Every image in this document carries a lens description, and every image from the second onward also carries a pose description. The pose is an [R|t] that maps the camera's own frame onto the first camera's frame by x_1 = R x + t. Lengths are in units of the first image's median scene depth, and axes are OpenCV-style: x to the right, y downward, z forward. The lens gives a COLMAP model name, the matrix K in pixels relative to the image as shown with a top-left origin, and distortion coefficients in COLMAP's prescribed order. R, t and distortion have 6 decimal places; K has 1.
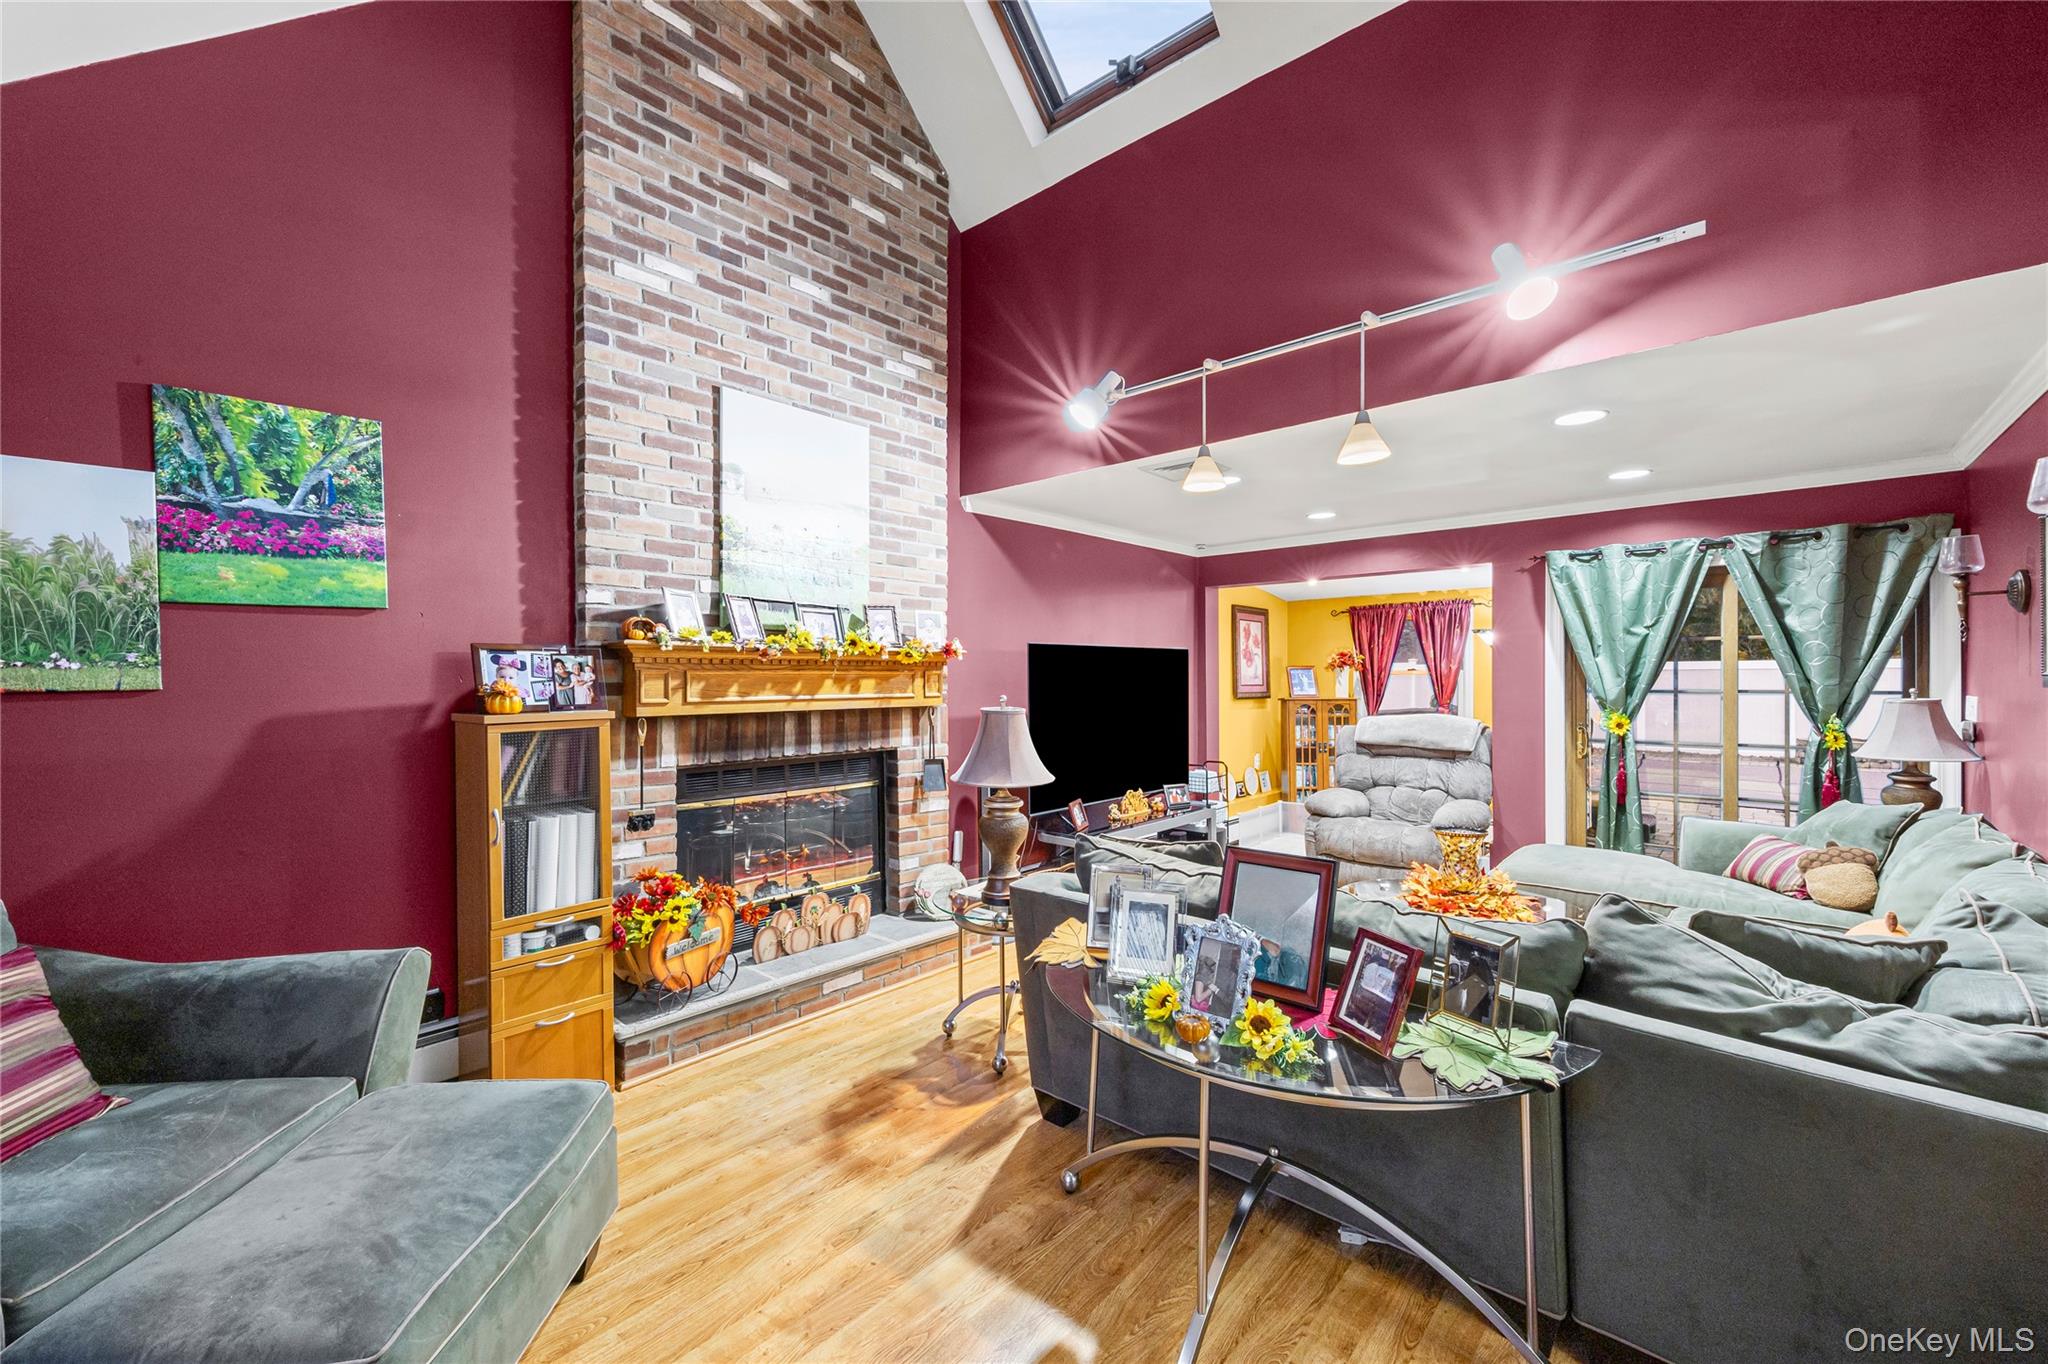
lens RADIAL K [[810.3, 0, 981.8], [0, 810.3, 685.1], [0, 0, 1]] dist [0.006766, -0.001755]
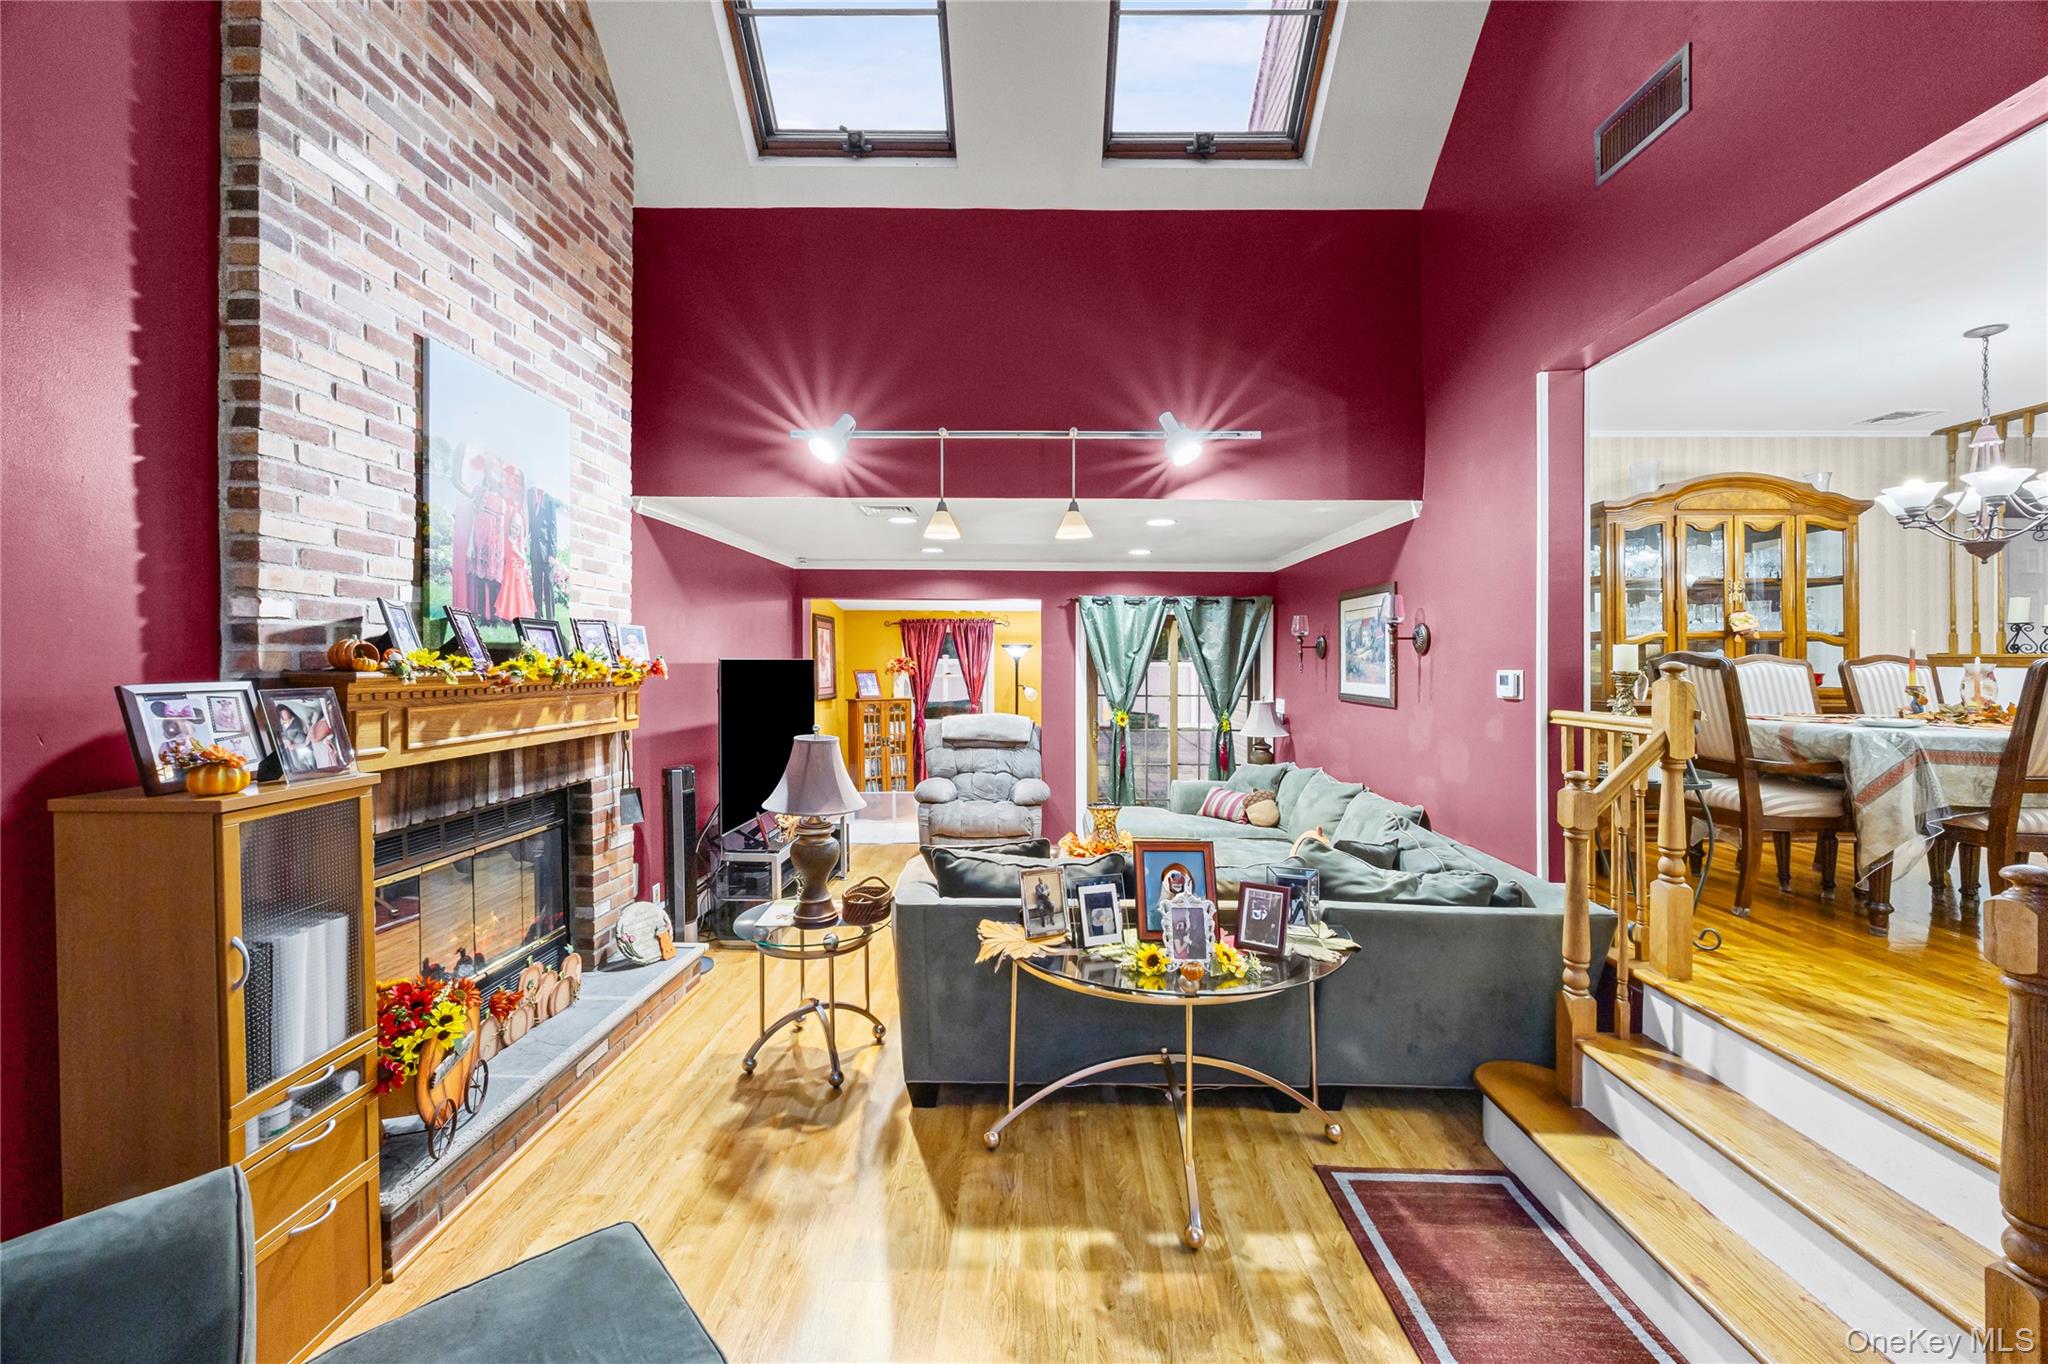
lens RADIAL K [[810.3, 0, 999.0], [0, 810.3, 664.4], [0, 0, 1]] dist [0.006766, -0.001755]
pose [[0.754815, 0.003644, 0.655927, -0.411588], [-0.000396, 0.999987, -0.005099, -0.050778], [-0.655937, 0.003589, 0.754807, 0.054549]]
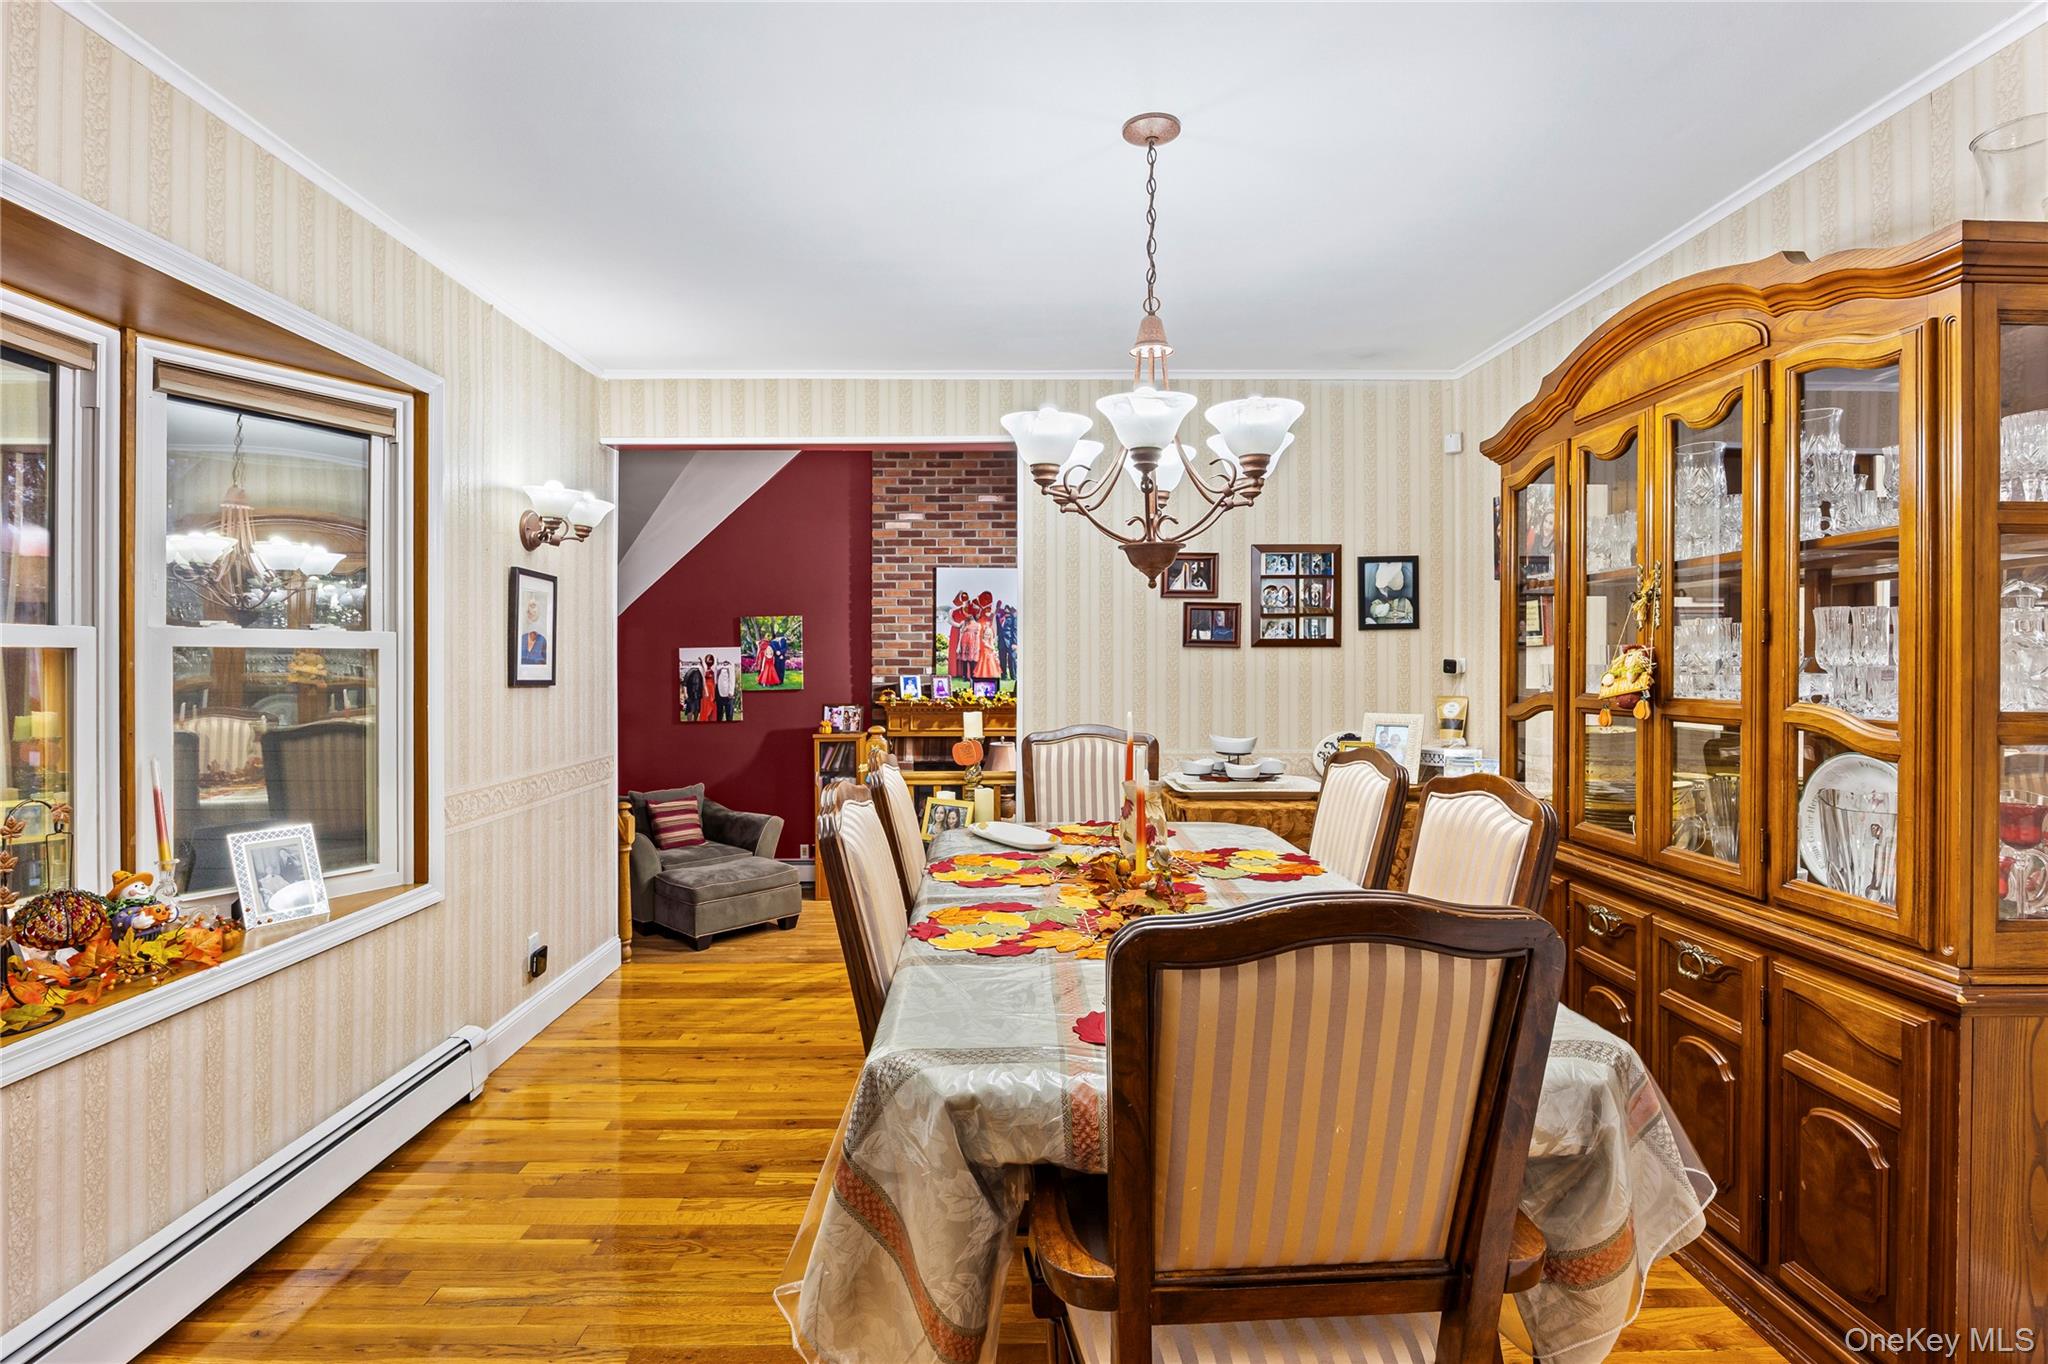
lens RADIAL K [[985.9, 0, 1003.0], [0, 985.9, 673.4], [0, 0, 1]] dist [-0.002547, 0.000010]
pose [[0.670764, 0.008015, -0.741628, 1.521567], [-0.003528, 0.999965, 0.007617, -0.131318], [0.741663, -0.002493, 0.670768, -0.462677]]
